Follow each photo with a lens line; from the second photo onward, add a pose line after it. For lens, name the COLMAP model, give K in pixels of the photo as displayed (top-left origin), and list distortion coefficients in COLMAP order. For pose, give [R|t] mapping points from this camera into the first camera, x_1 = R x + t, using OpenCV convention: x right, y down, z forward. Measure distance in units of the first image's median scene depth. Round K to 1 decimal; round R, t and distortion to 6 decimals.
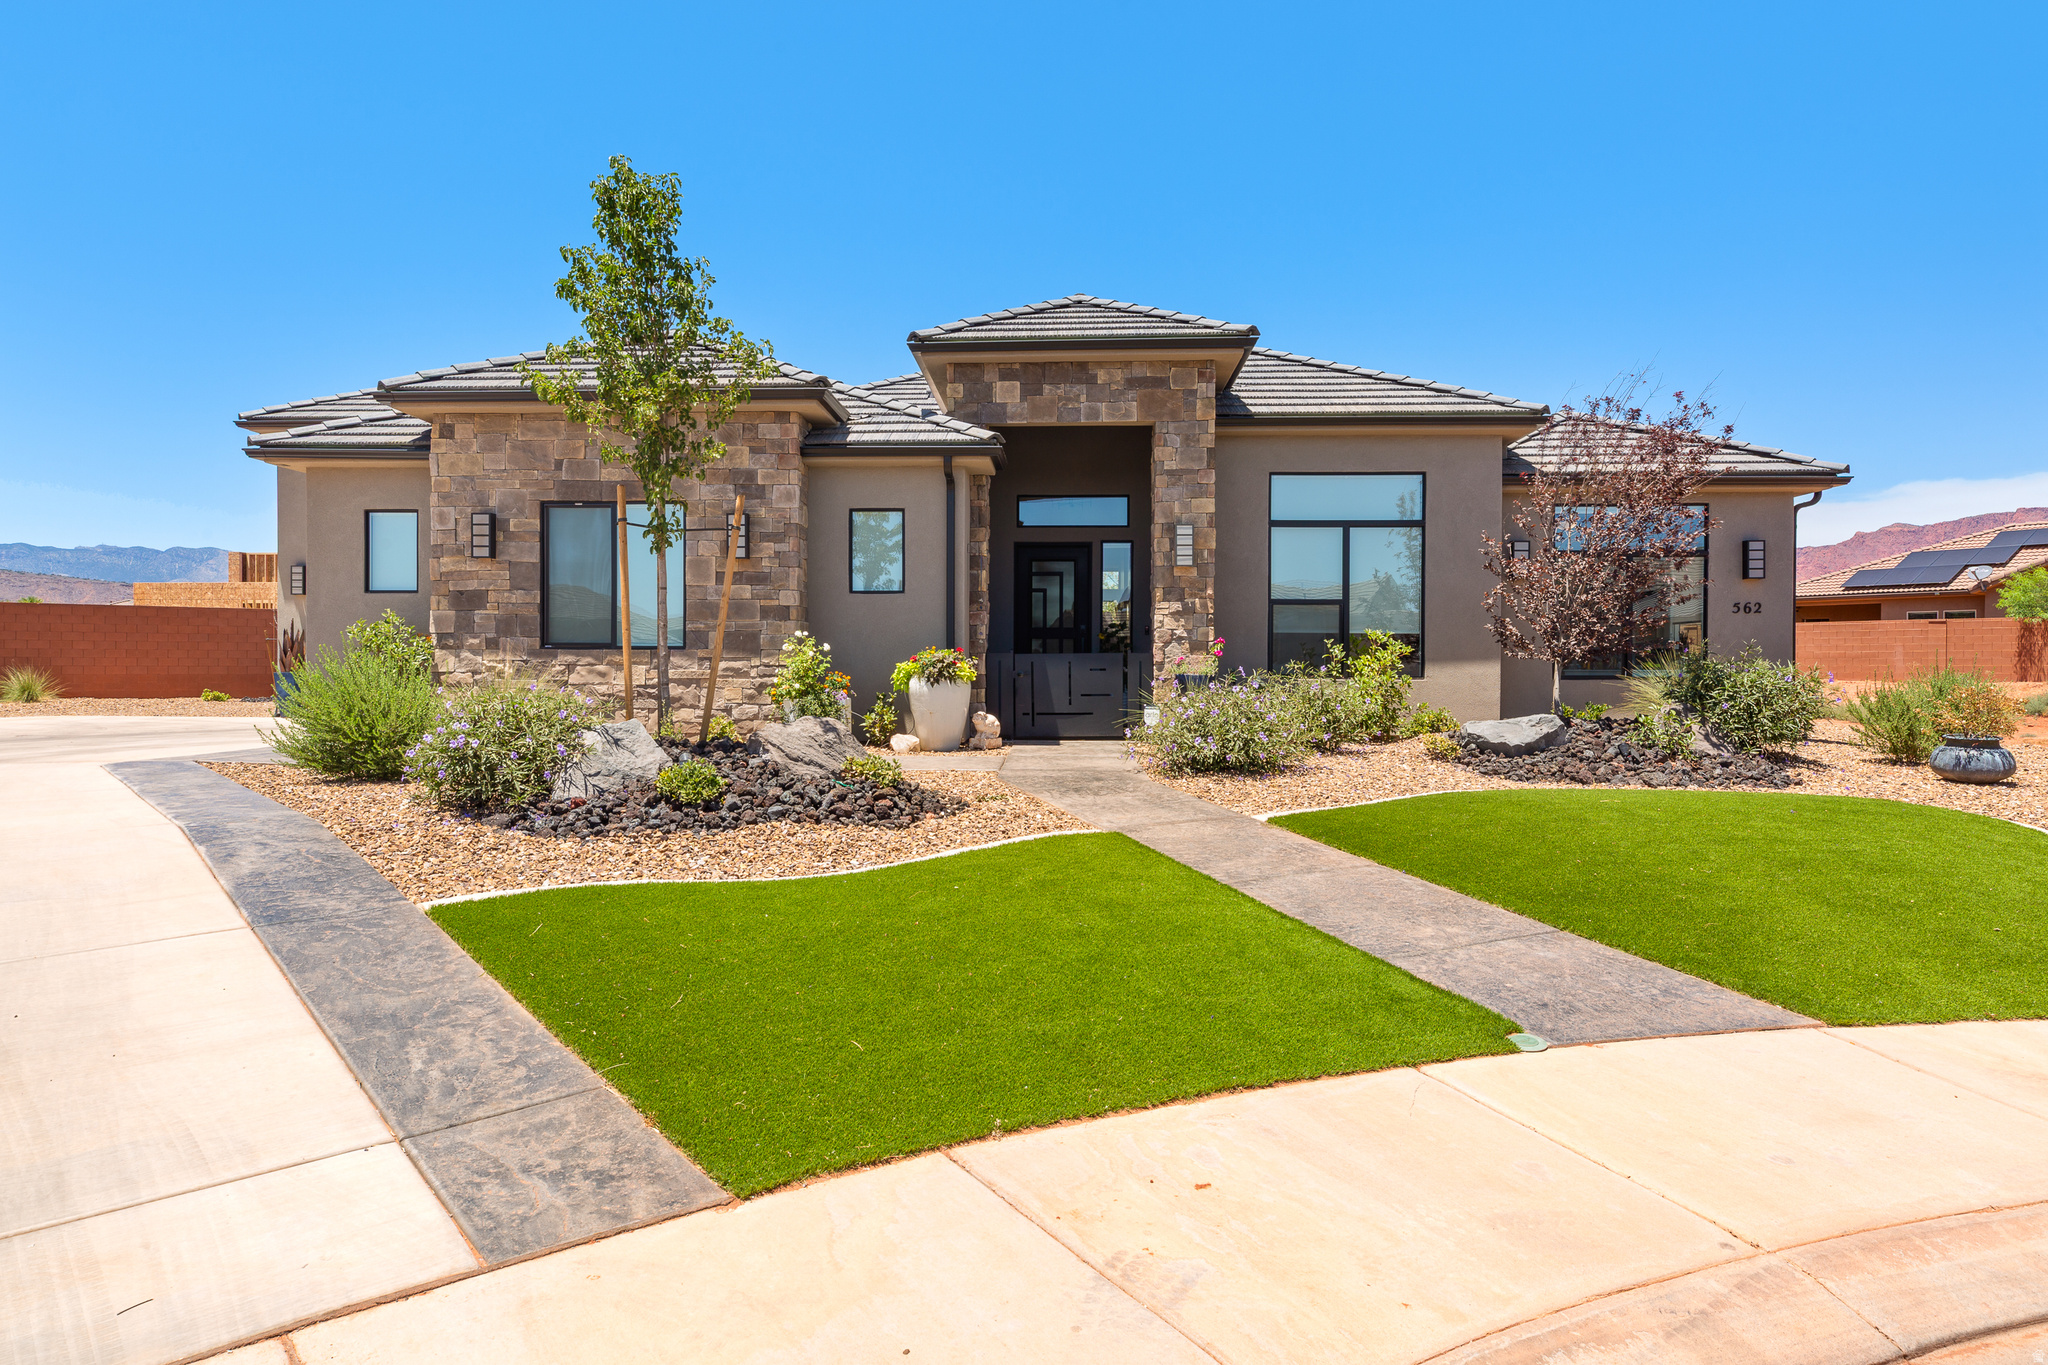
lens RADIAL K [[1227.2, 0, 1052.5], [0, 1227.2, 678.8], [0, 0, 1]] dist [0.004527, -0.000886]
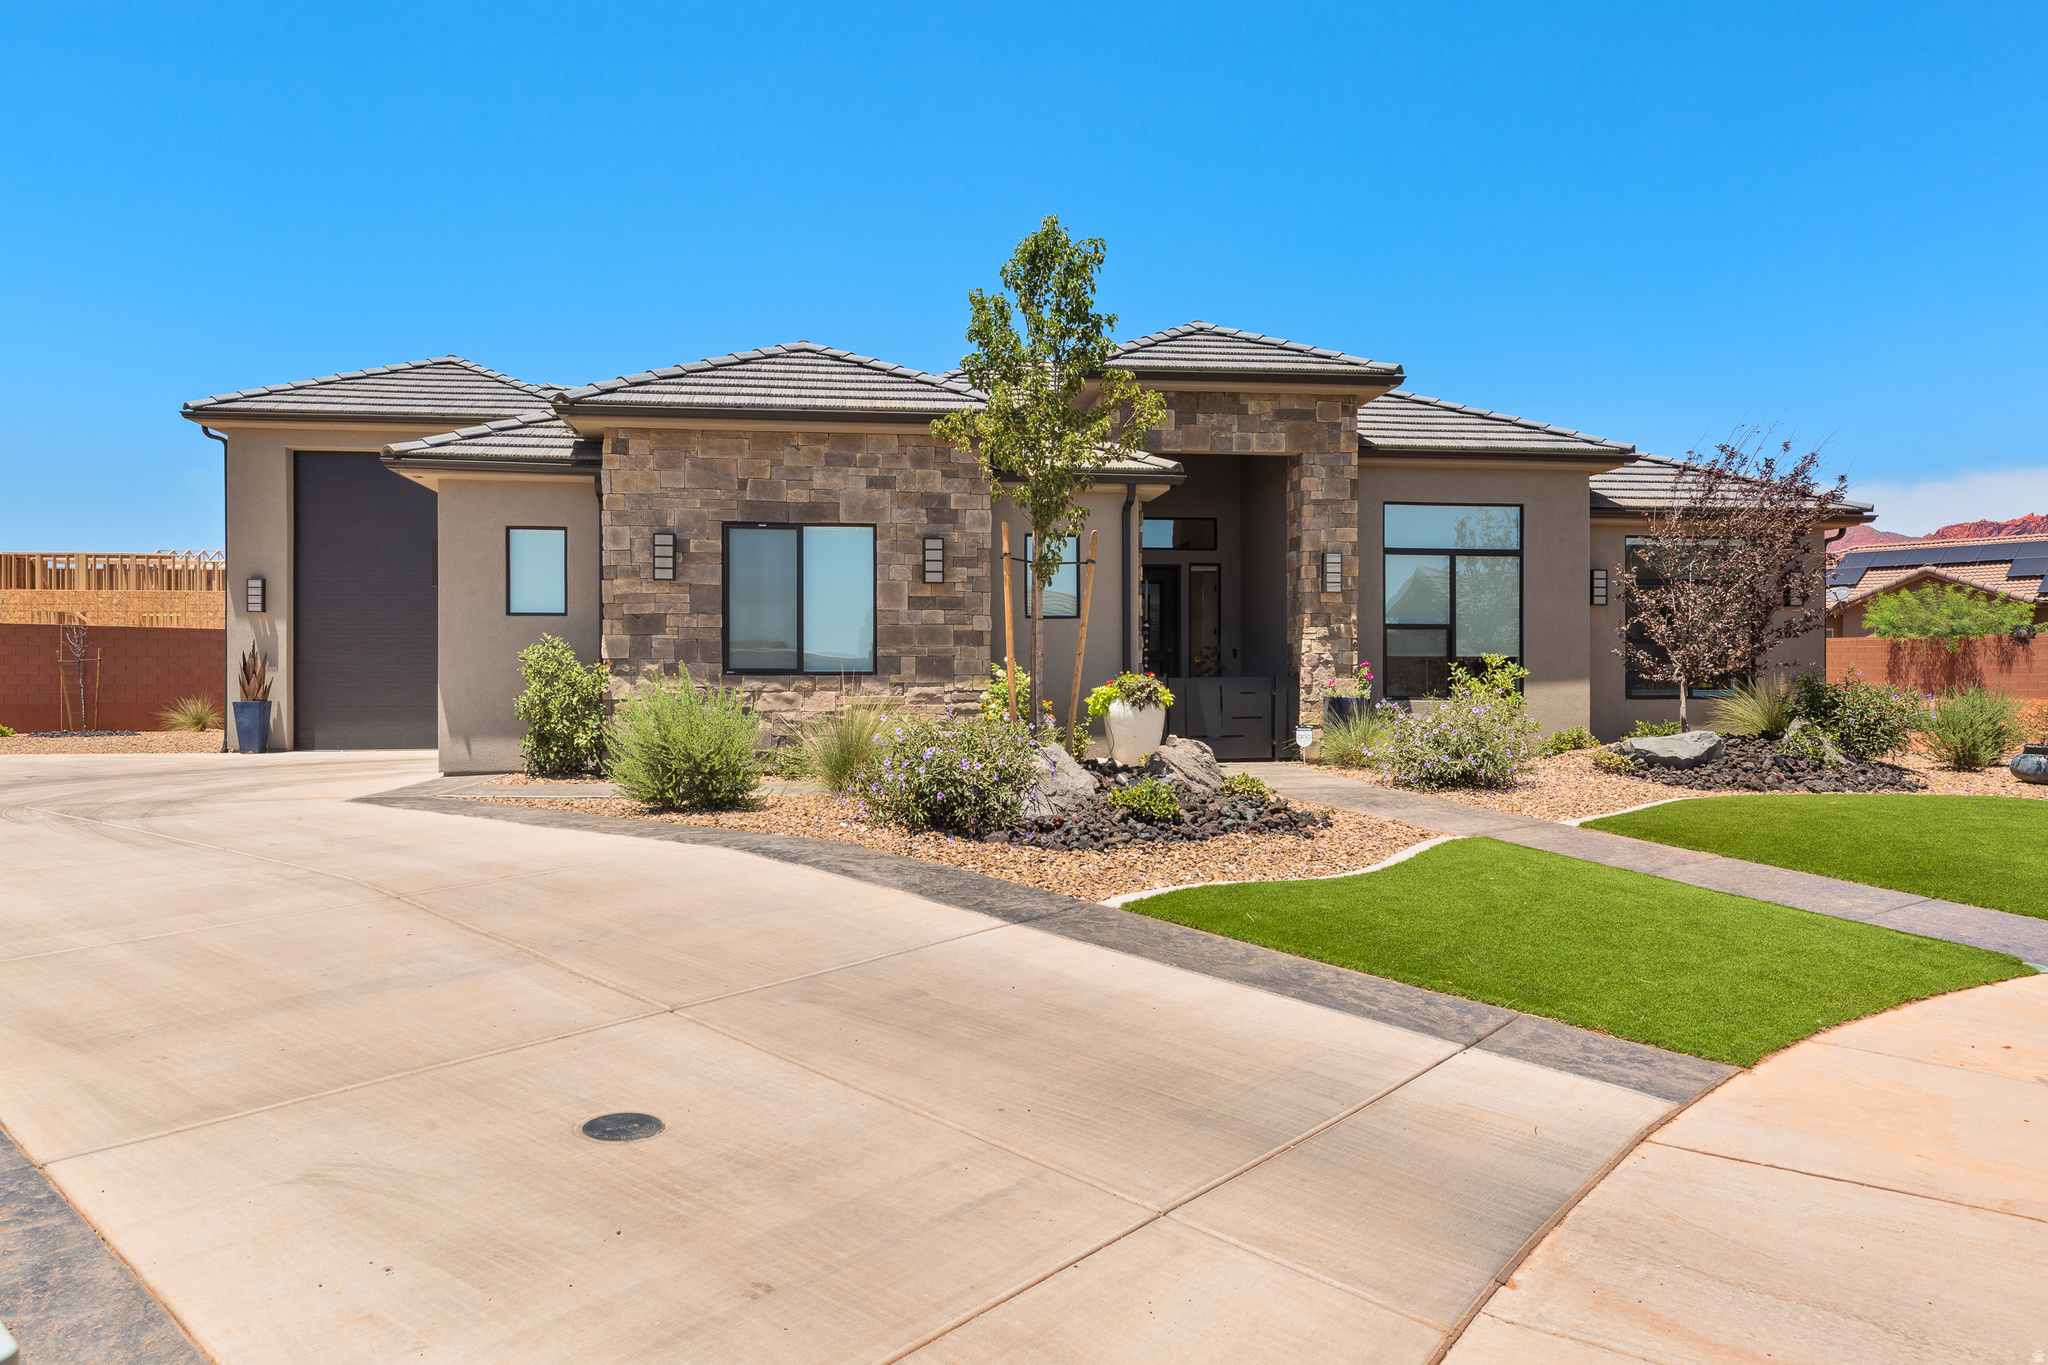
lens RADIAL K [[1389.0, 0, 1064.8], [0, 1389.0, 691.1], [0, 0, 1]] dist [0.013741, 0.000487]
pose [[0.982399, -0.006108, 0.186693, -0.357347], [0.007438, 0.999952, -0.006429, -0.002829], [-0.186645, 0.007704, 0.982397, -0.120326]]
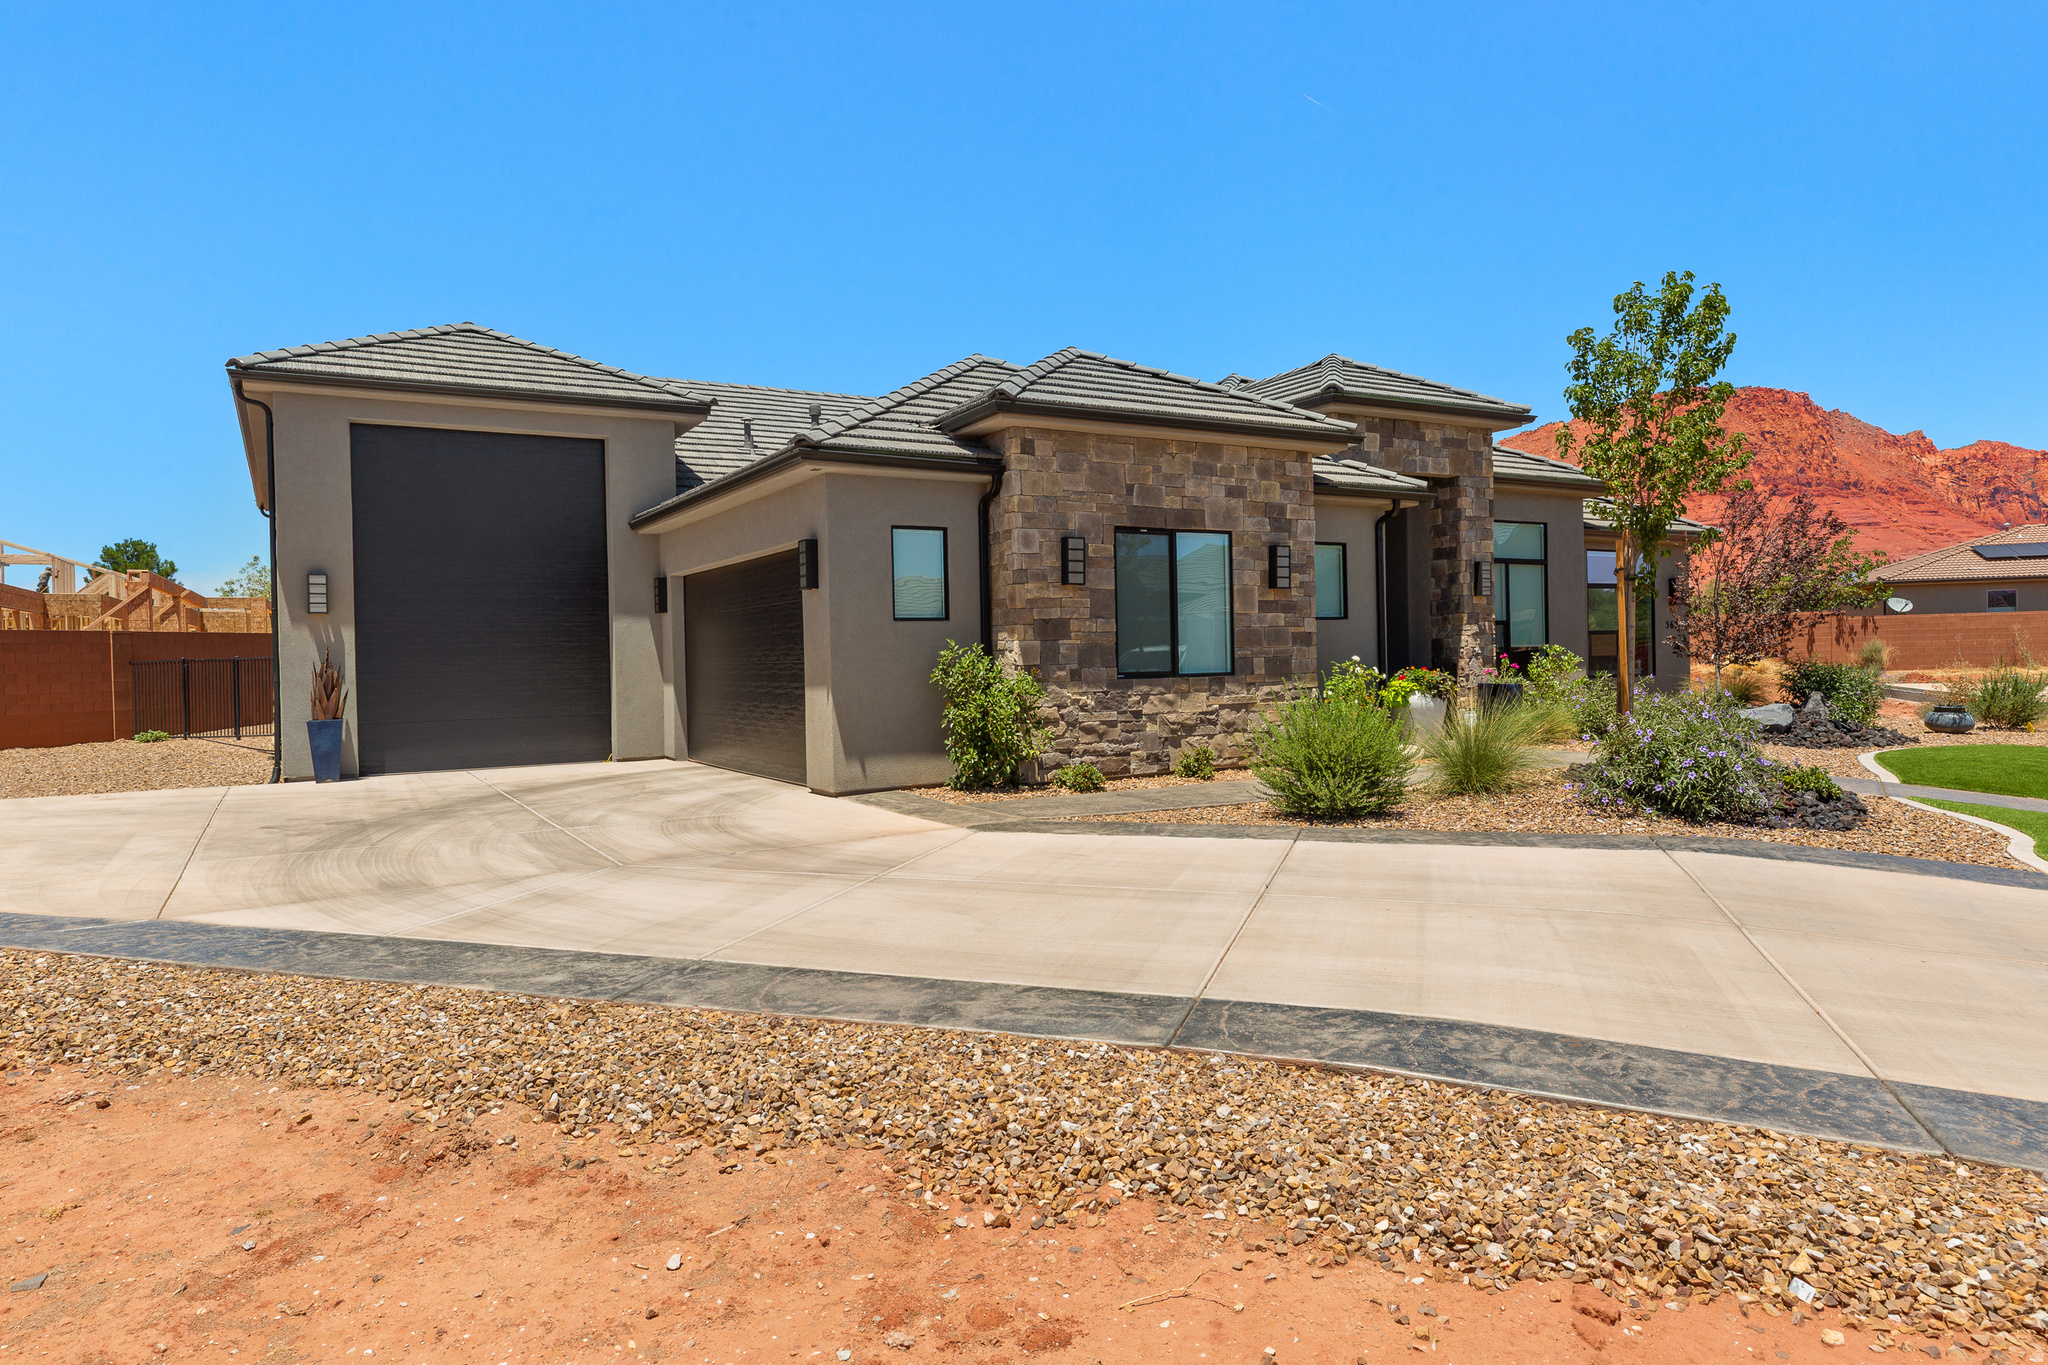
lens RADIAL K [[1227.2, 0, 1064.4], [0, 1227.2, 690.3], [0, 0, 1]] dist [0.004527, -0.000886]
pose [[0.835494, -0.036021, 0.548317, -0.981911], [0.029977, 0.999351, 0.019974, -0.036343], [-0.548681, -0.000252, 0.836032, 0.215113]]
